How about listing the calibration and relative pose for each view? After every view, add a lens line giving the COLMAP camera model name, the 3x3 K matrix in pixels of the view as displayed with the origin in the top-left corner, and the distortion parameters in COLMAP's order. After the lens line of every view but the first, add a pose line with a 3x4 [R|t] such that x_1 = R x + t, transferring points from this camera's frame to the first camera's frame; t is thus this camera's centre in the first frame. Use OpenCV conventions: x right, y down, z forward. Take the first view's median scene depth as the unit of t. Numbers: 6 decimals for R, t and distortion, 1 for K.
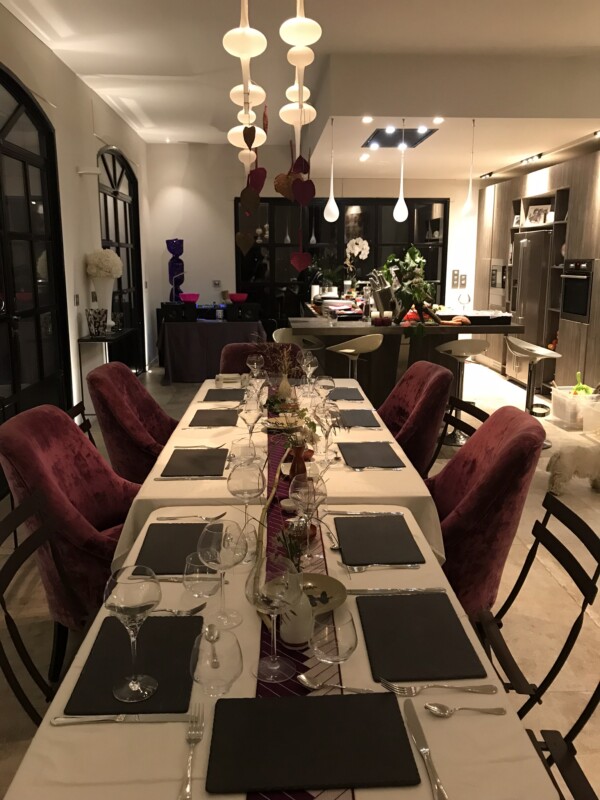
lens RADIAL K [[652.0, 0, 301.3], [0, 652.0, 401.6], [0, 0, 1]] dist [0.013320, -0.027119]
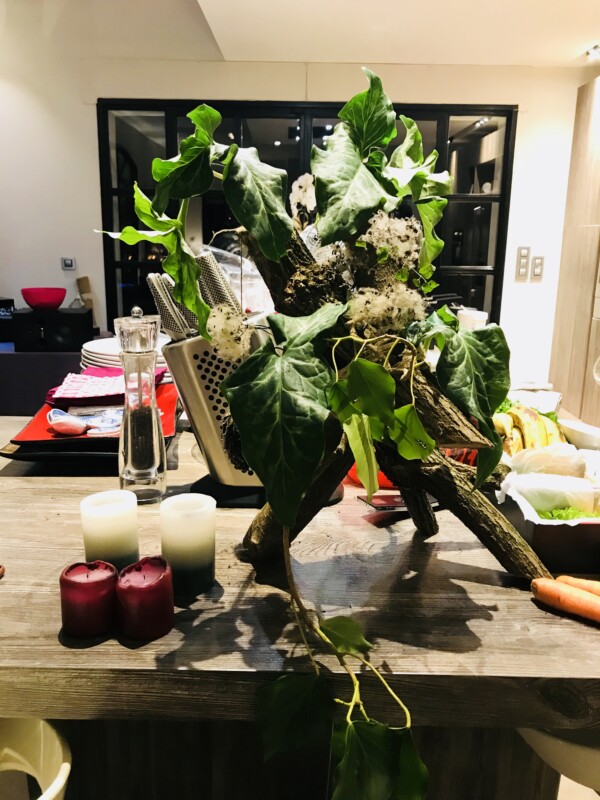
lens RADIAL K [[652.0, 0, 298.5], [0, 652.0, 396.4], [0, 0, 1]] dist [0.013320, -0.027119]
pose [[0.997633, 0.033996, -0.059771, 0.093596], [-0.032275, 0.999043, 0.029518, -0.094022], [0.060717, -0.027519, 0.997776, 0.475654]]
